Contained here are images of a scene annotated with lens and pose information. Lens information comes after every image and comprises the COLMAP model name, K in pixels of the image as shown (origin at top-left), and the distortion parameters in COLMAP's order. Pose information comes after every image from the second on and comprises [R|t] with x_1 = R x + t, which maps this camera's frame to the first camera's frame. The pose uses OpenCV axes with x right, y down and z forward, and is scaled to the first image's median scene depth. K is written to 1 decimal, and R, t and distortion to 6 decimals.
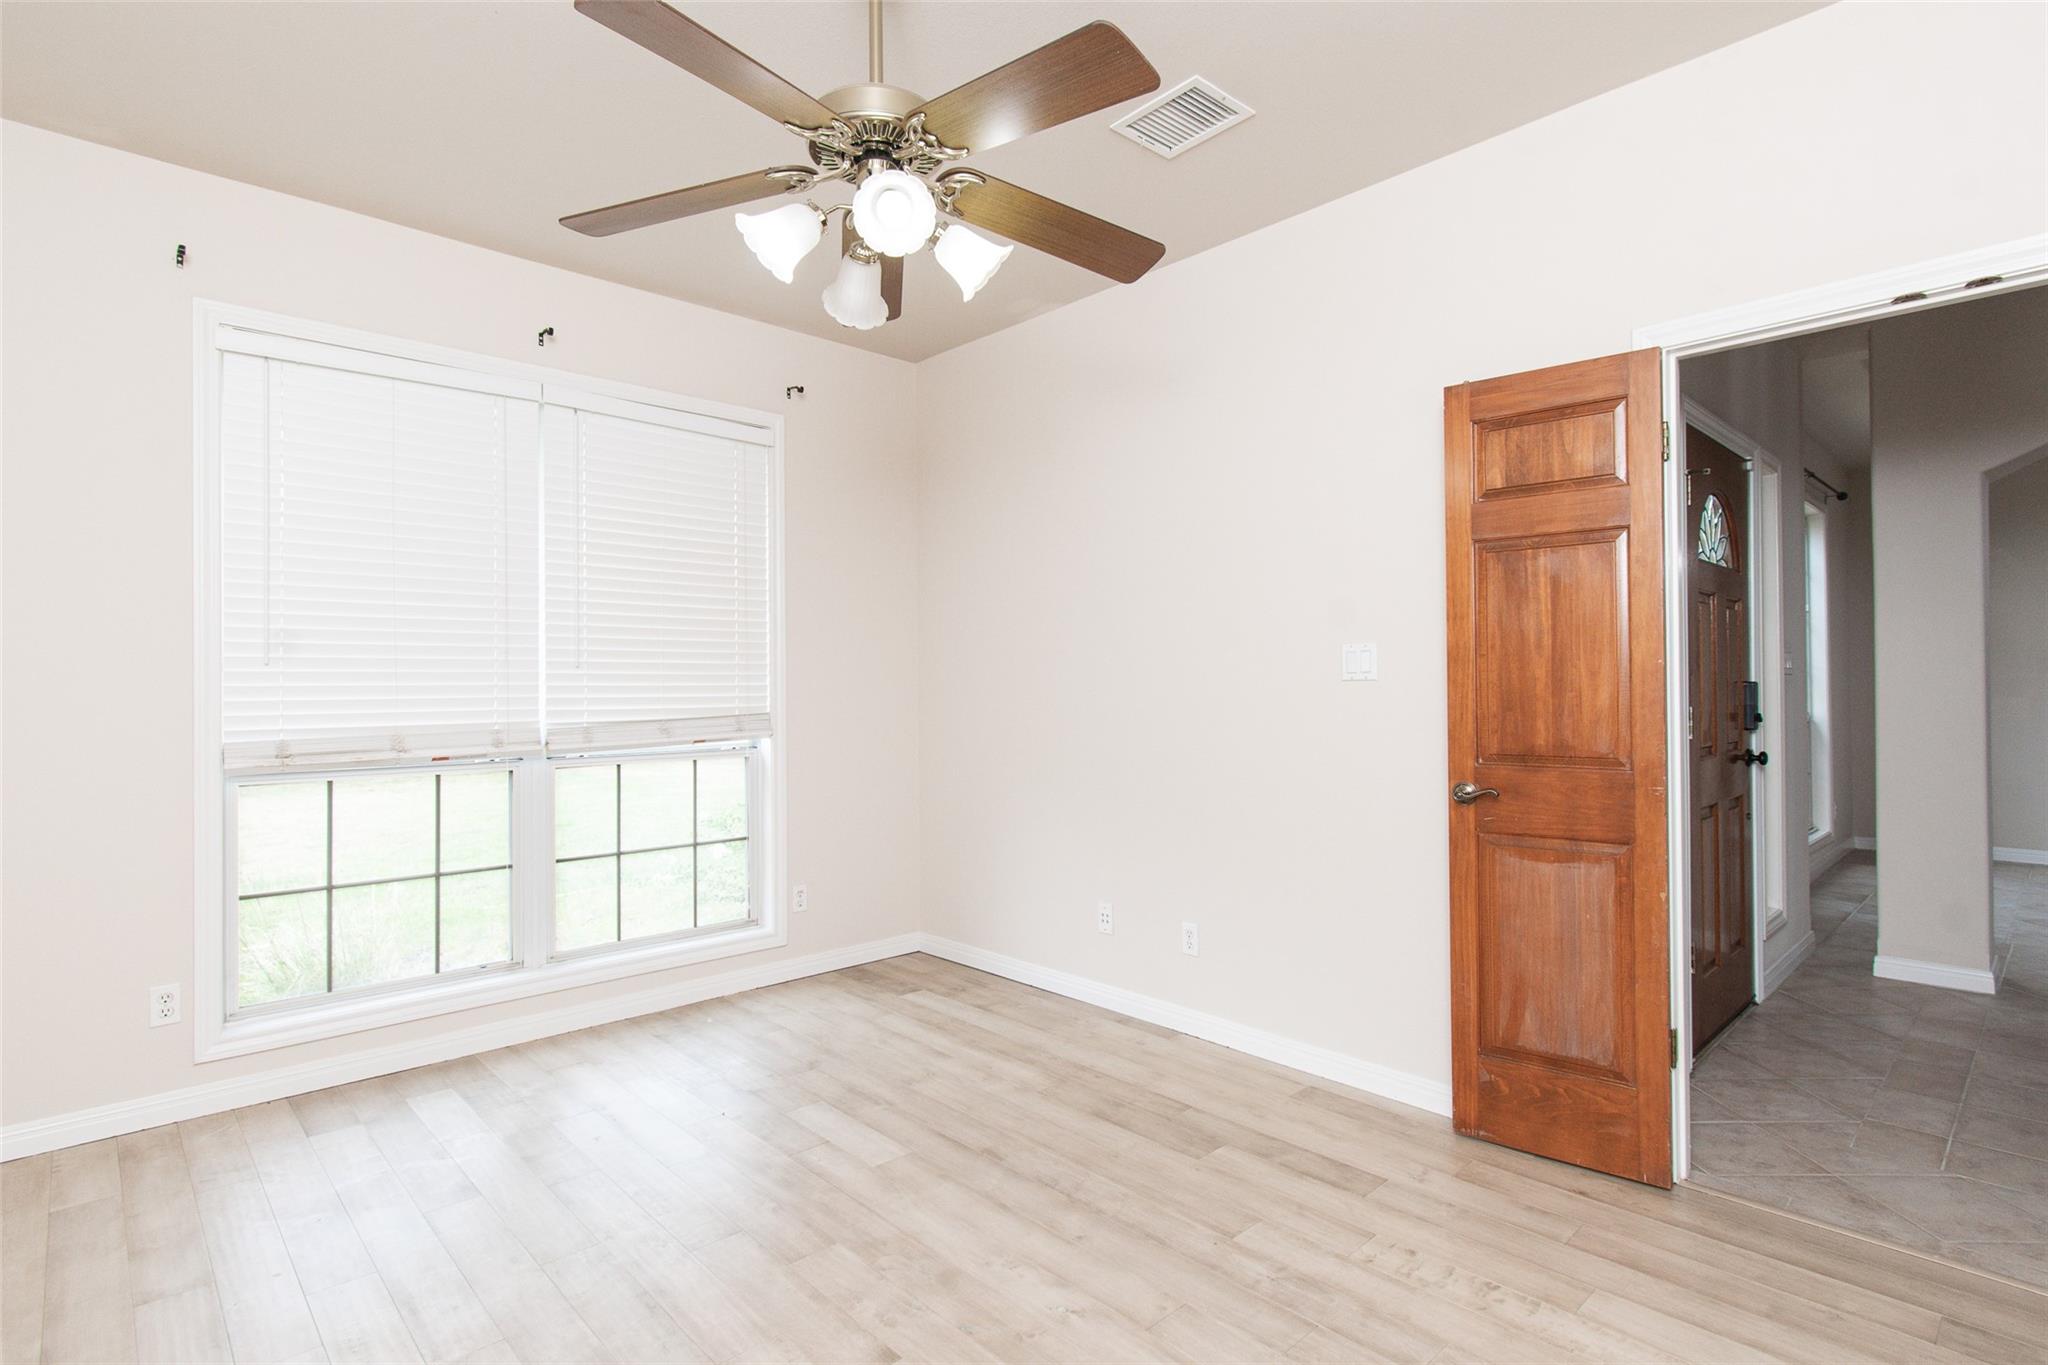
lens RADIAL K [[1000.3, 0, 1029.7], [0, 1000.3, 680.4], [0, 0, 1]] dist [-0.001508, -0.002661]
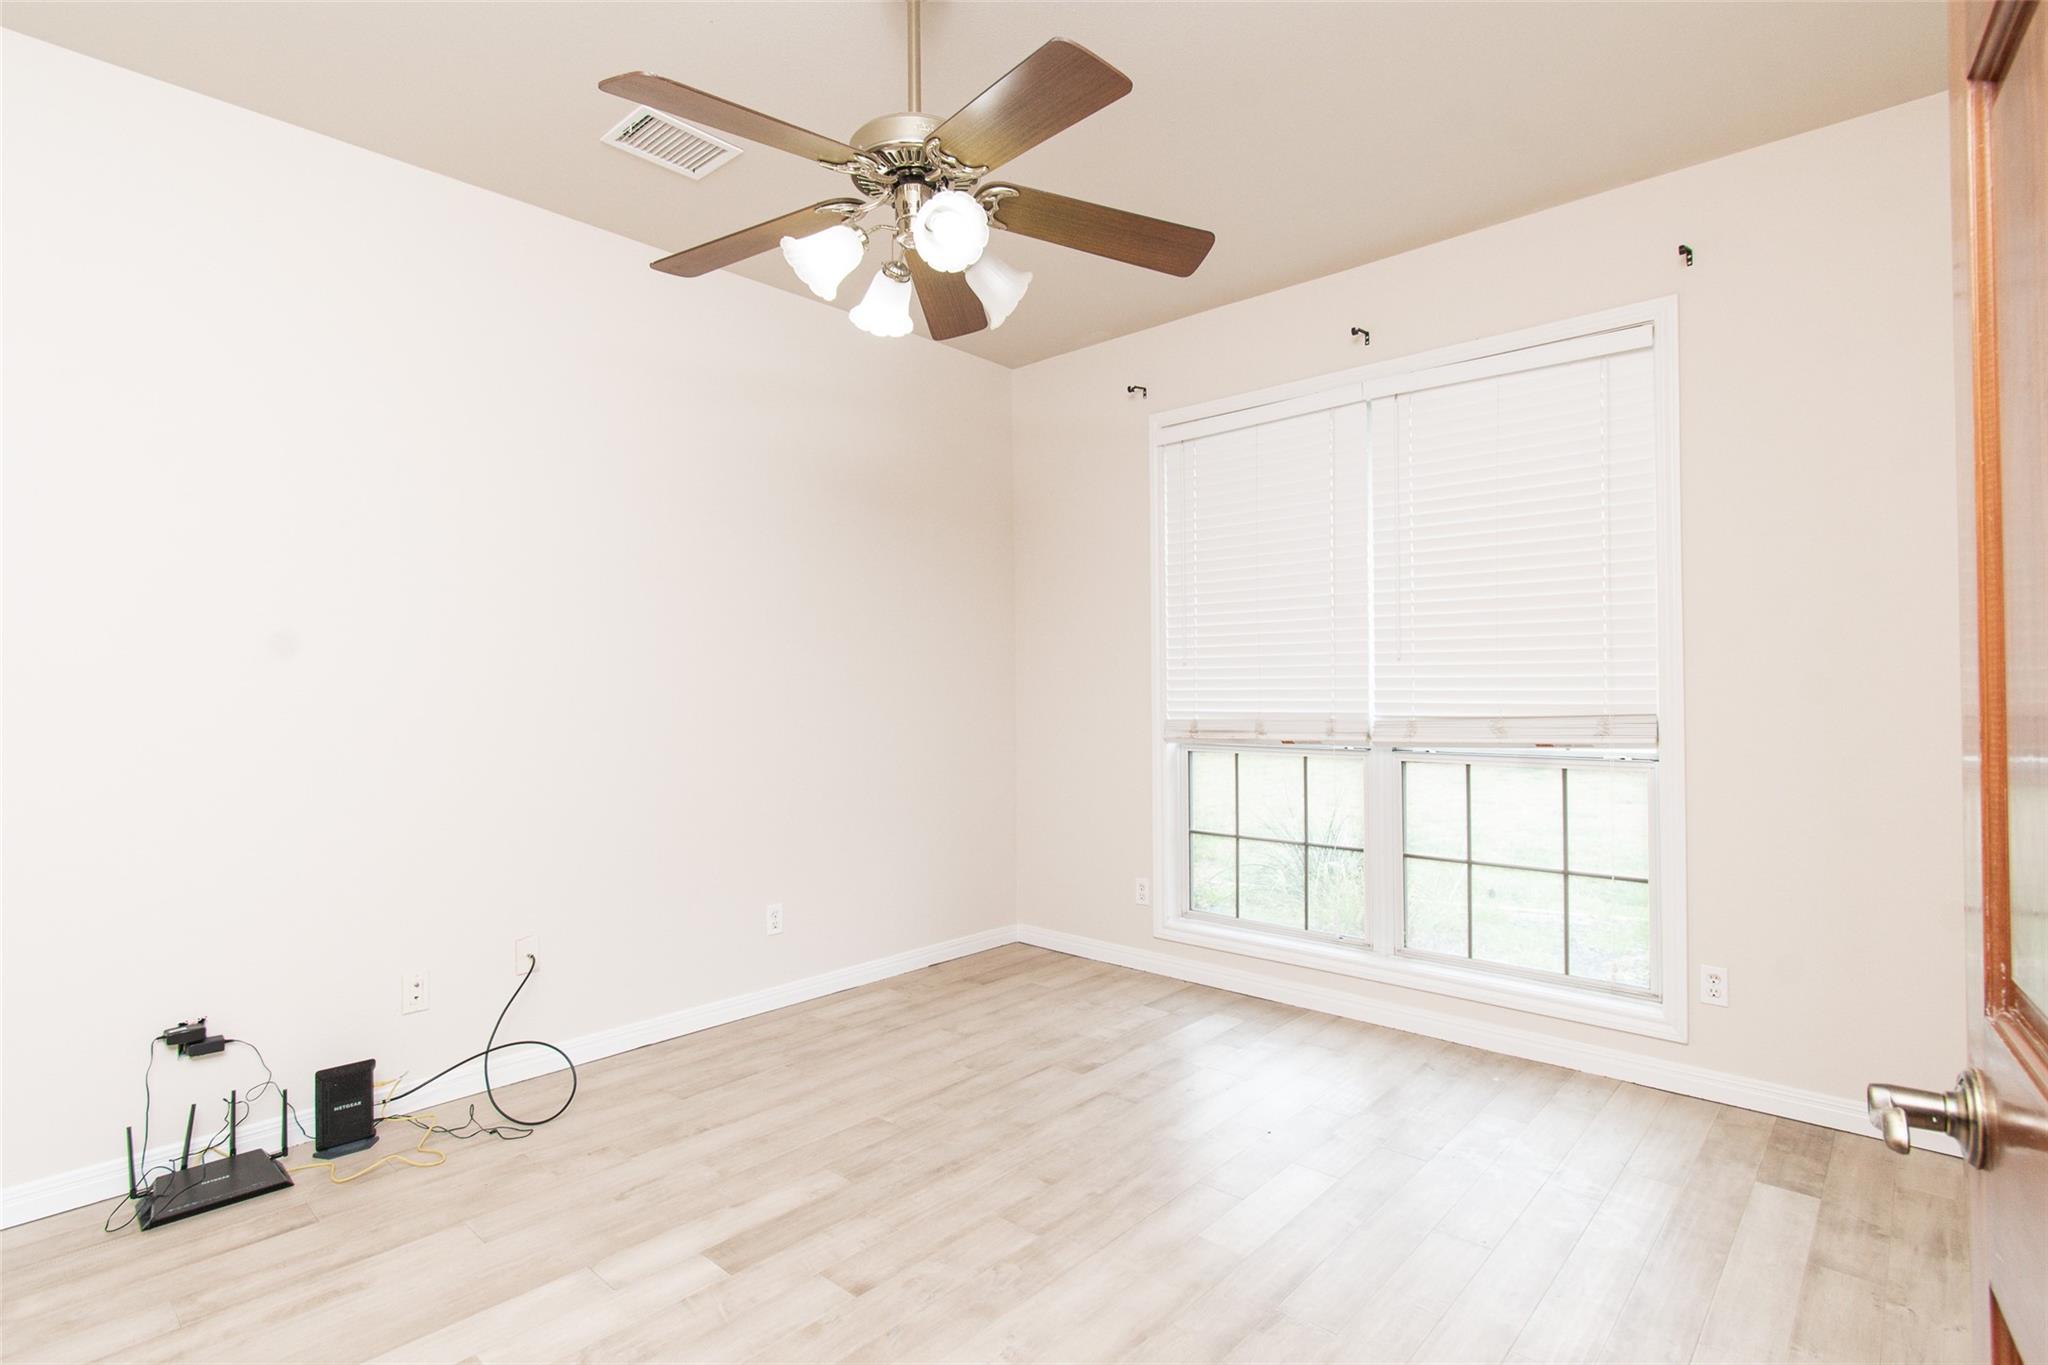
lens RADIAL K [[1000.3, 0, 1030.4], [0, 1000.3, 682.3], [0, 0, 1]] dist [-0.001508, -0.002661]
pose [[0.073150, -0.000415, -0.997321, 0.499585], [0.009378, 0.999956, 0.000272, 0.005906], [0.997277, -0.009372, 0.073151, 0.574318]]
